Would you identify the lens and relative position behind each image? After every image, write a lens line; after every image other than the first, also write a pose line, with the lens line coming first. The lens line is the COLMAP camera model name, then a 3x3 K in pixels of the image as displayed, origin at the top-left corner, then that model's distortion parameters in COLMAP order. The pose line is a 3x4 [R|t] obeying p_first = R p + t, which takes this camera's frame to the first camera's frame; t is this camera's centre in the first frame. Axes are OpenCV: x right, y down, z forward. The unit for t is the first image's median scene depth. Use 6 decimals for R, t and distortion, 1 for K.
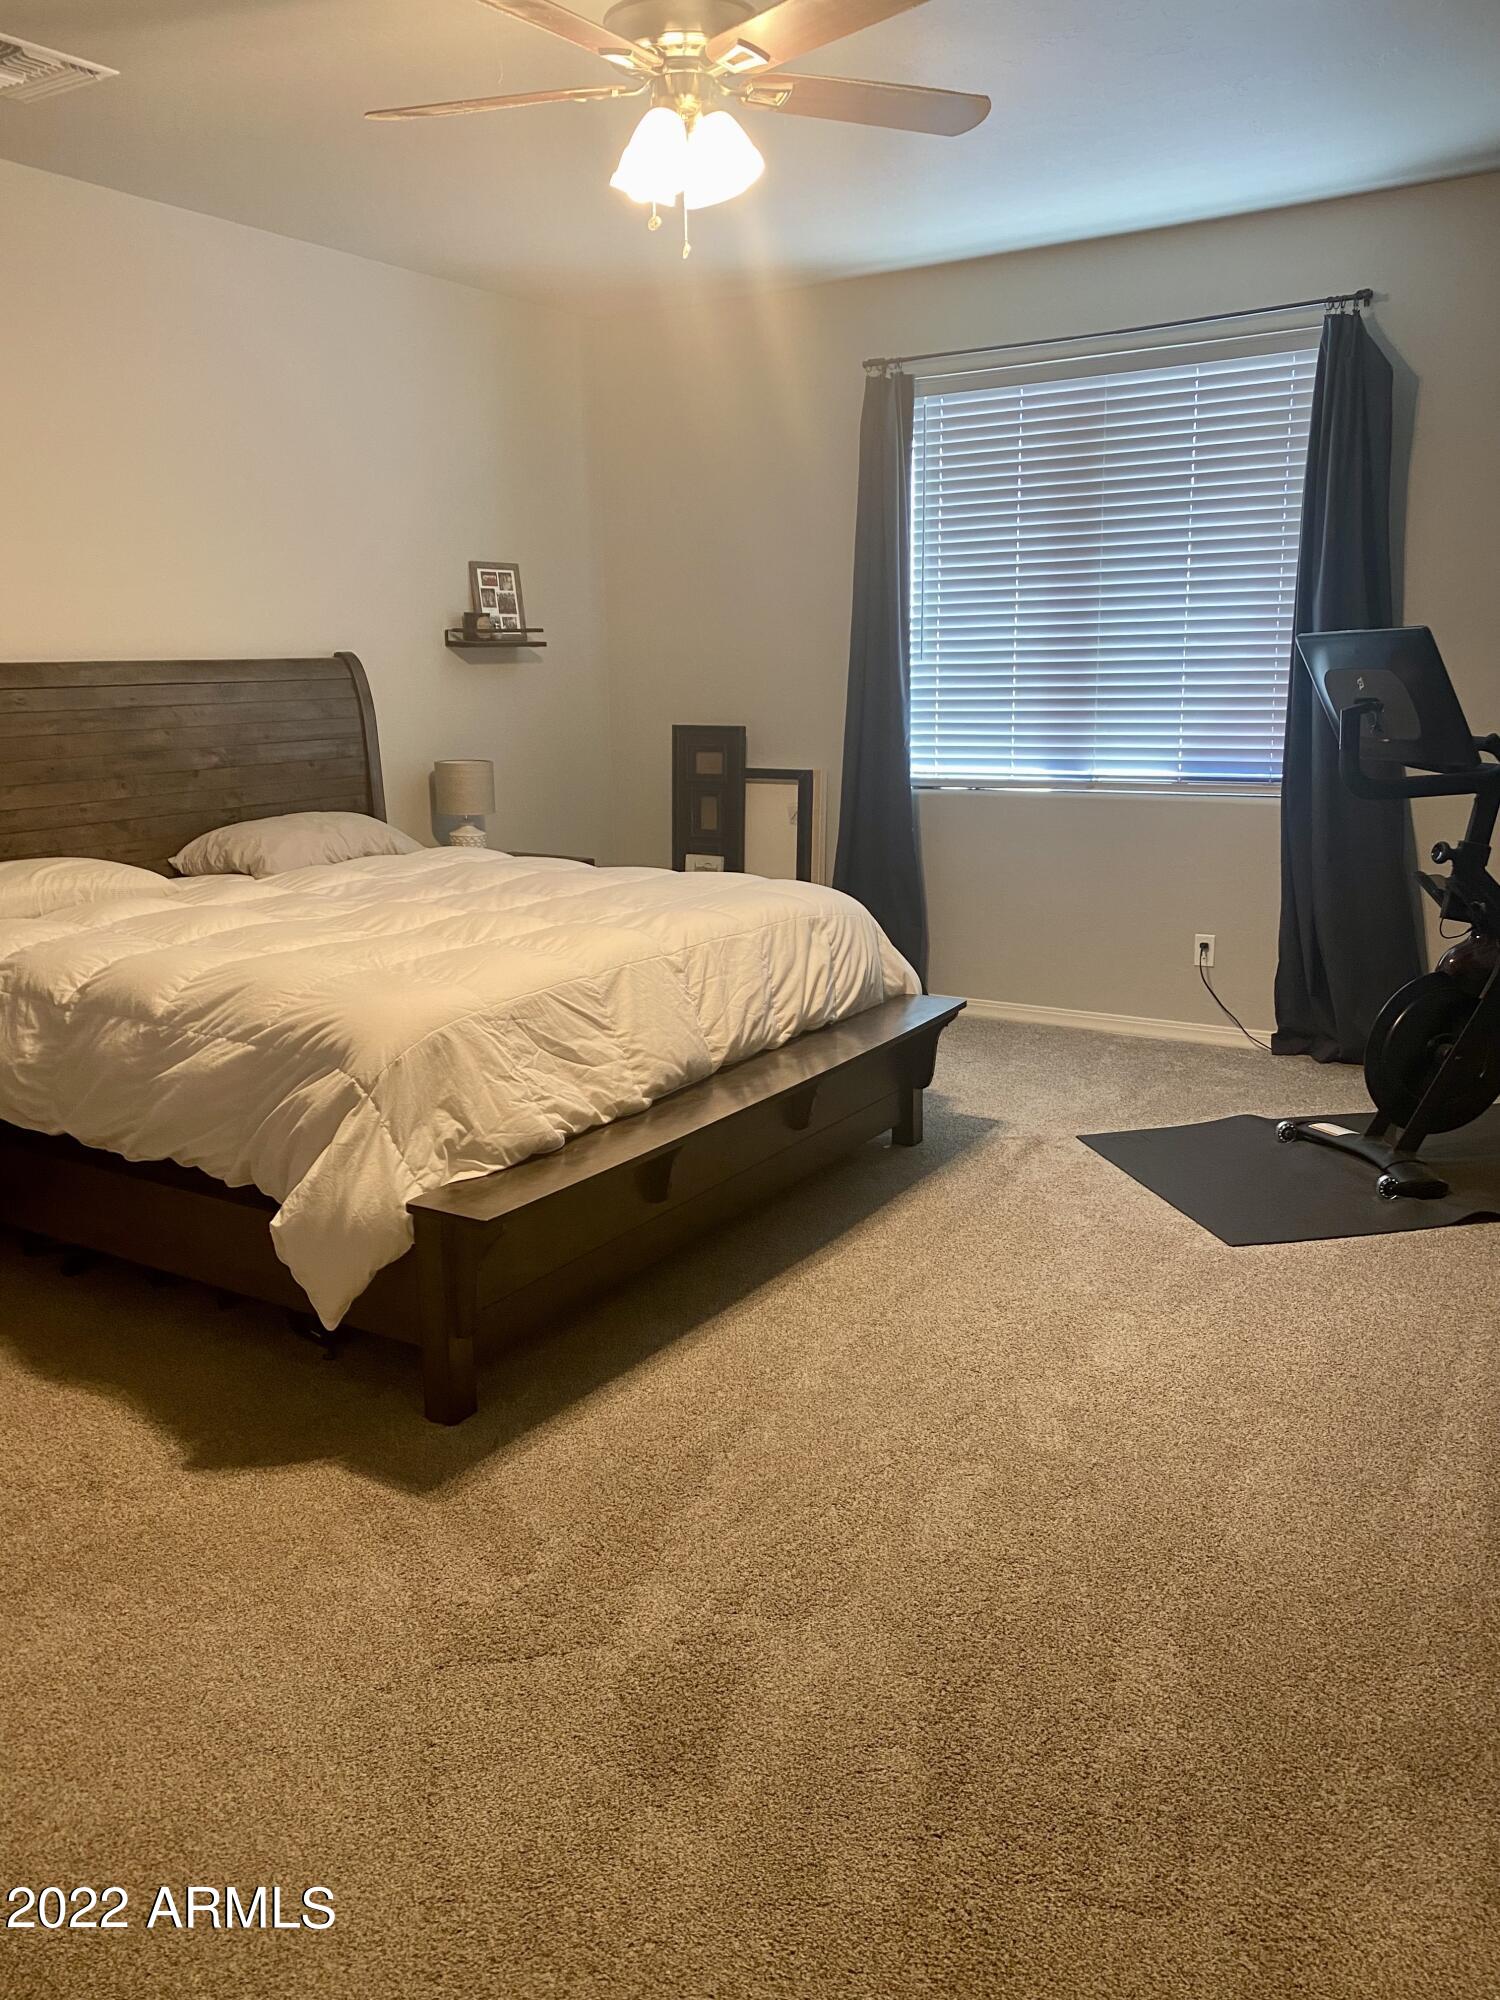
lens RADIAL K [[1612.5, 0, 745.1], [0, 1612.5, 976.8], [0, 0, 1]] dist [0.104999, -0.091330]
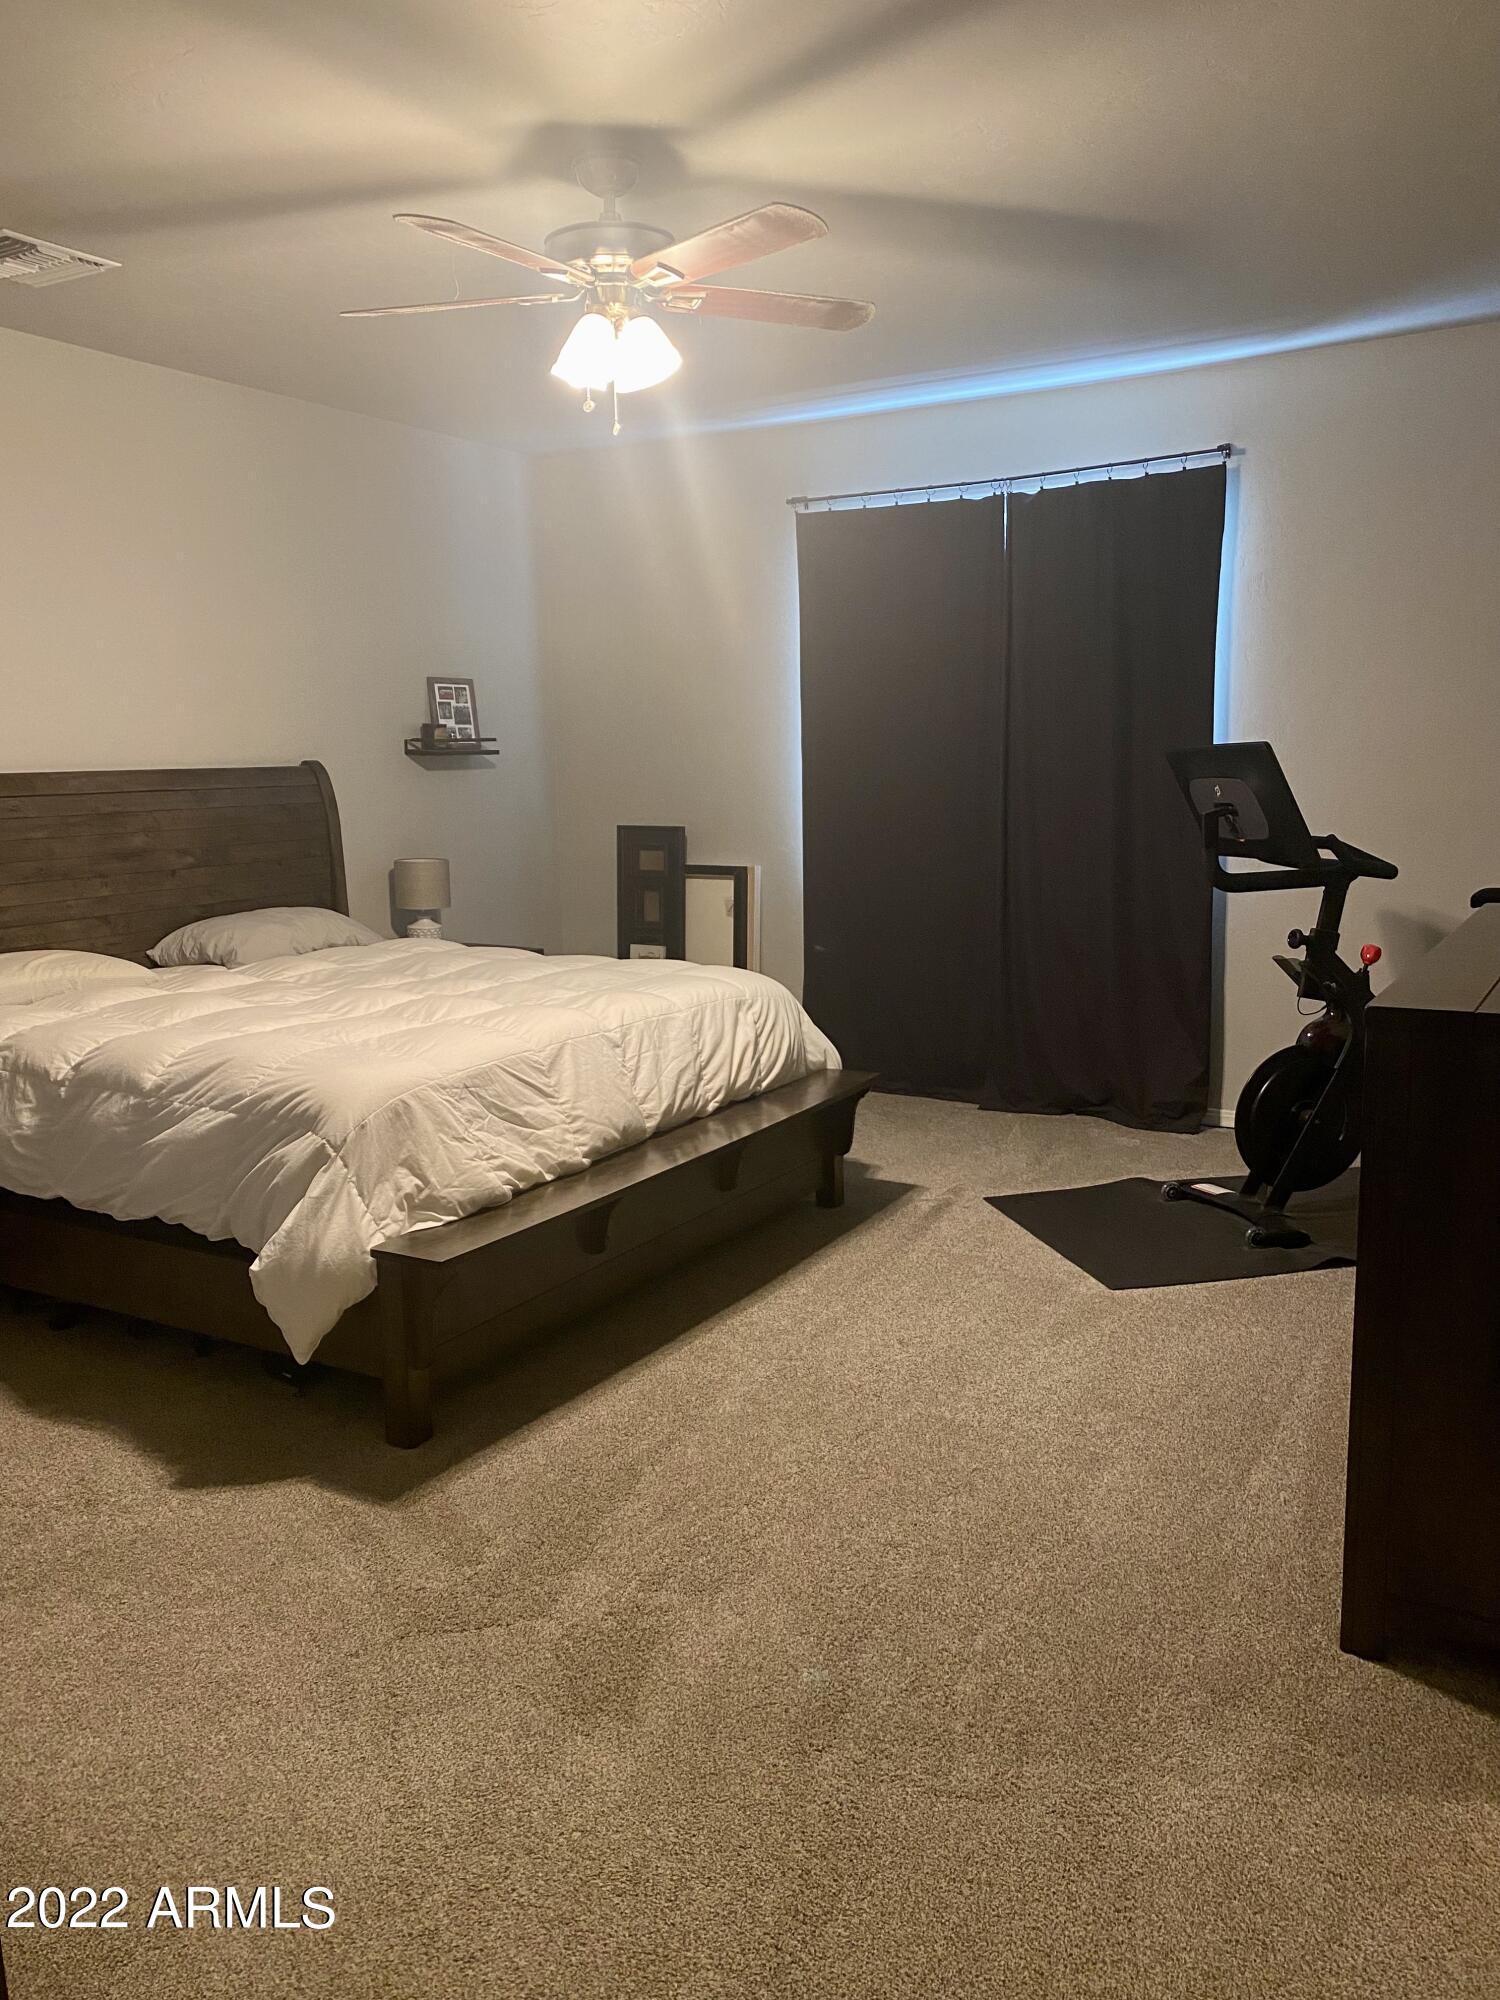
lens RADIAL K [[1612.5, 0, 745.1], [0, 1612.5, 976.8], [0, 0, 1]] dist [0.104999, -0.091330]
pose [[0.999597, -0.006444, 0.027648, 0.020242], [0.008038, 0.998289, -0.057911, 0.016008], [-0.027228, 0.058110, 0.997939, -0.137263]]
